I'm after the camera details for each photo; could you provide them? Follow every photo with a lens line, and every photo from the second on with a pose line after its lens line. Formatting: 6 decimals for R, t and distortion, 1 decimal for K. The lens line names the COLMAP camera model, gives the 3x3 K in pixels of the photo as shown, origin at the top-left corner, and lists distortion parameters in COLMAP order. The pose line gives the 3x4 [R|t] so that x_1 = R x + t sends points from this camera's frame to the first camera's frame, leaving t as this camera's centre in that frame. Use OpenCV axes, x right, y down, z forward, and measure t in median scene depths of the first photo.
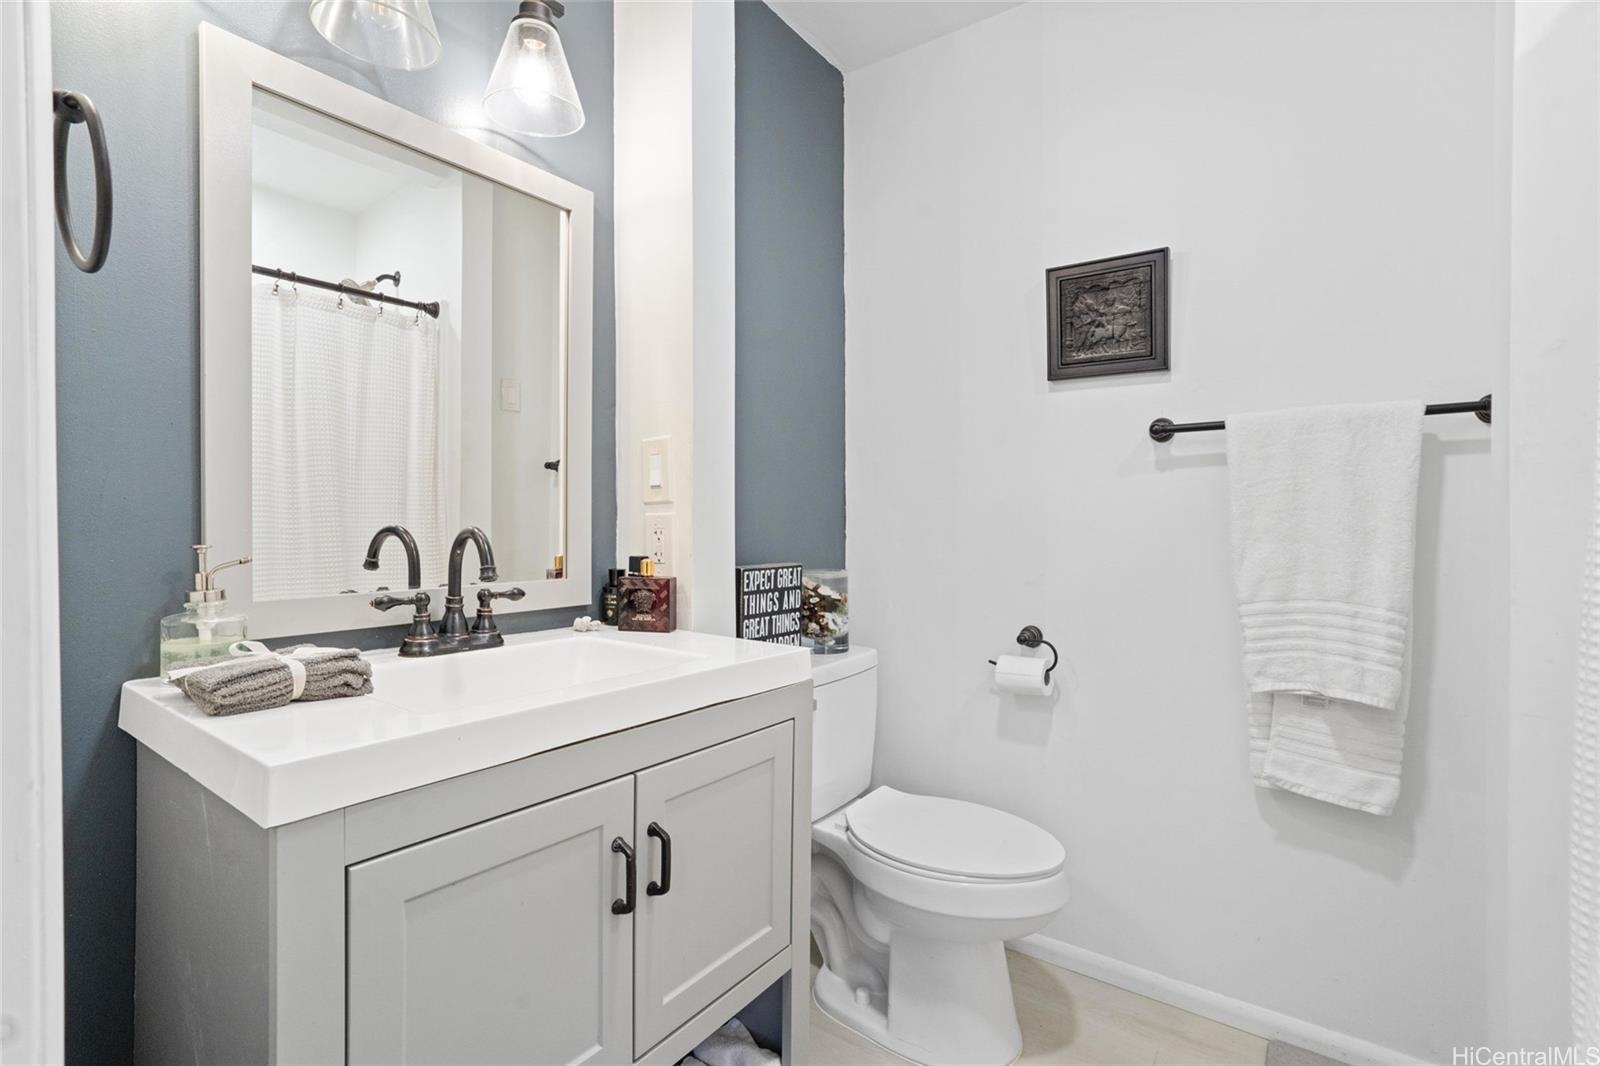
lens RADIAL K [[735.5, 0, 802.5], [0, 735.5, 527.9], [0, 0, 1]] dist [0.000142, 0.000028]
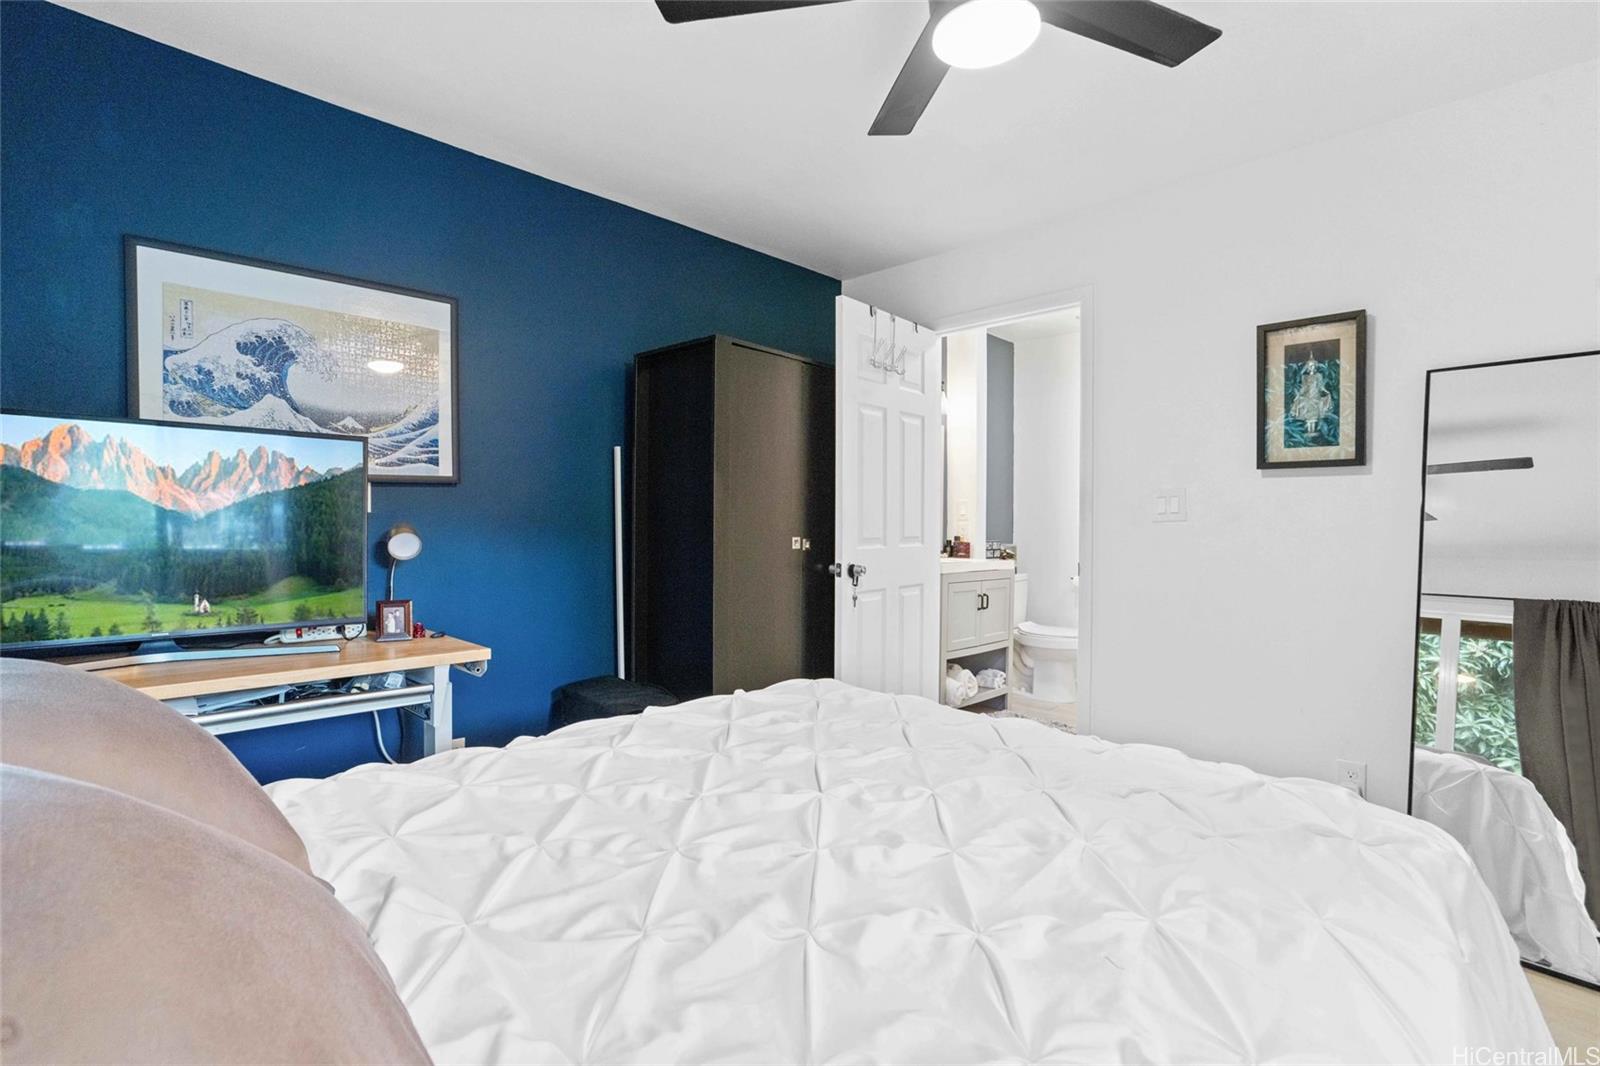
lens RADIAL K [[735.5, 0, 798.1], [0, 735.5, 535.0], [0, 0, 1]] dist [0.000142, 0.000028]
pose [[0.989879, 0.002227, -0.141896, -0.467808], [-0.002169, 0.999997, 0.000562, 0.033737], [0.141897, -0.000248, 0.989881, -2.414384]]
